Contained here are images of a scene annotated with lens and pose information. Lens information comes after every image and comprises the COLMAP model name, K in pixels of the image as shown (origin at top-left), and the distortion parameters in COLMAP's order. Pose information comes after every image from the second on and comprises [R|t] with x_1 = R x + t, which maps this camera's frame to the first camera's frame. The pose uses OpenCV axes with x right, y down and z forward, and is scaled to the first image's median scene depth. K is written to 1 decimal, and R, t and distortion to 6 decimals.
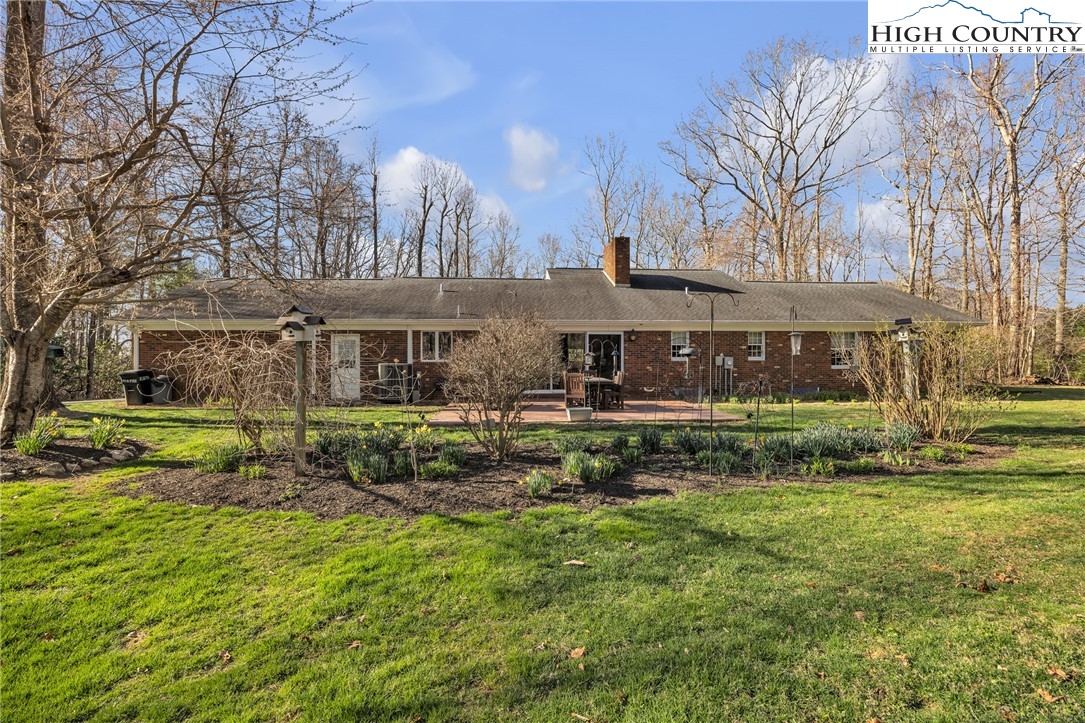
lens RADIAL K [[507.8, 0, 542.5], [0, 507.8, 361.5], [0, 0, 1]] dist [0.019208, 0.000053]
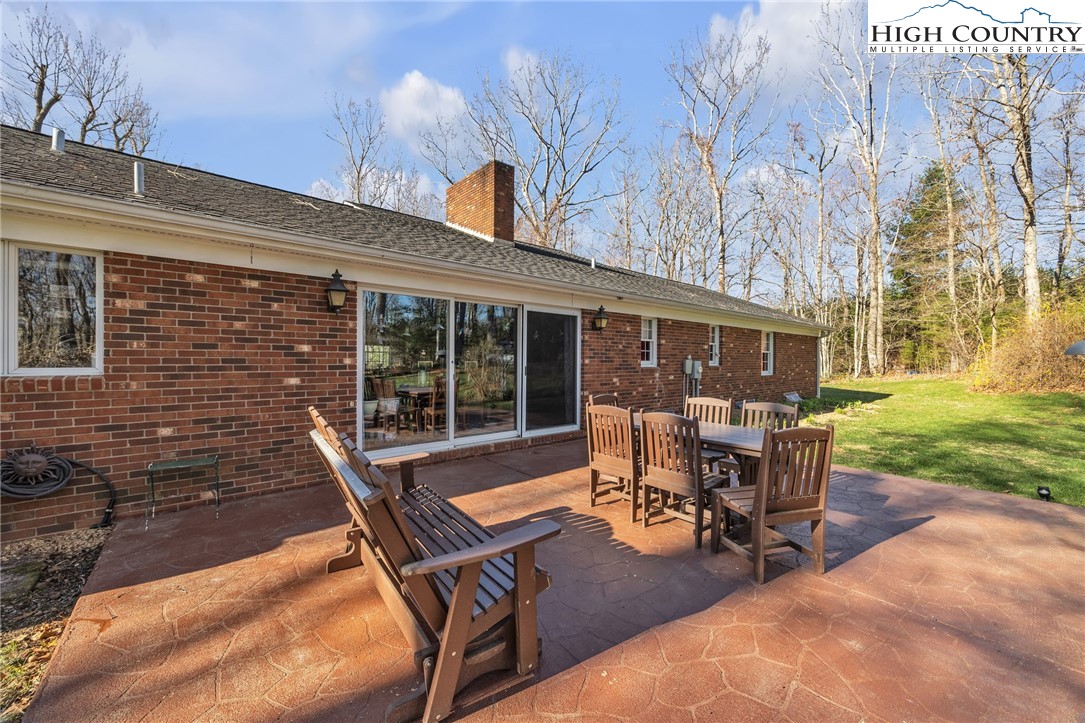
lens RADIAL K [[405.2, 0, 542.5], [0, 405.2, 361.5], [0, 0, 1]] dist [0.000216, 0.000001]
pose [[0.798627, 0.003673, 0.601815, -0.119724], [-0.009548, 0.999933, 0.006568, -0.009692], [-0.601750, -0.010991, 0.798609, 0.693593]]
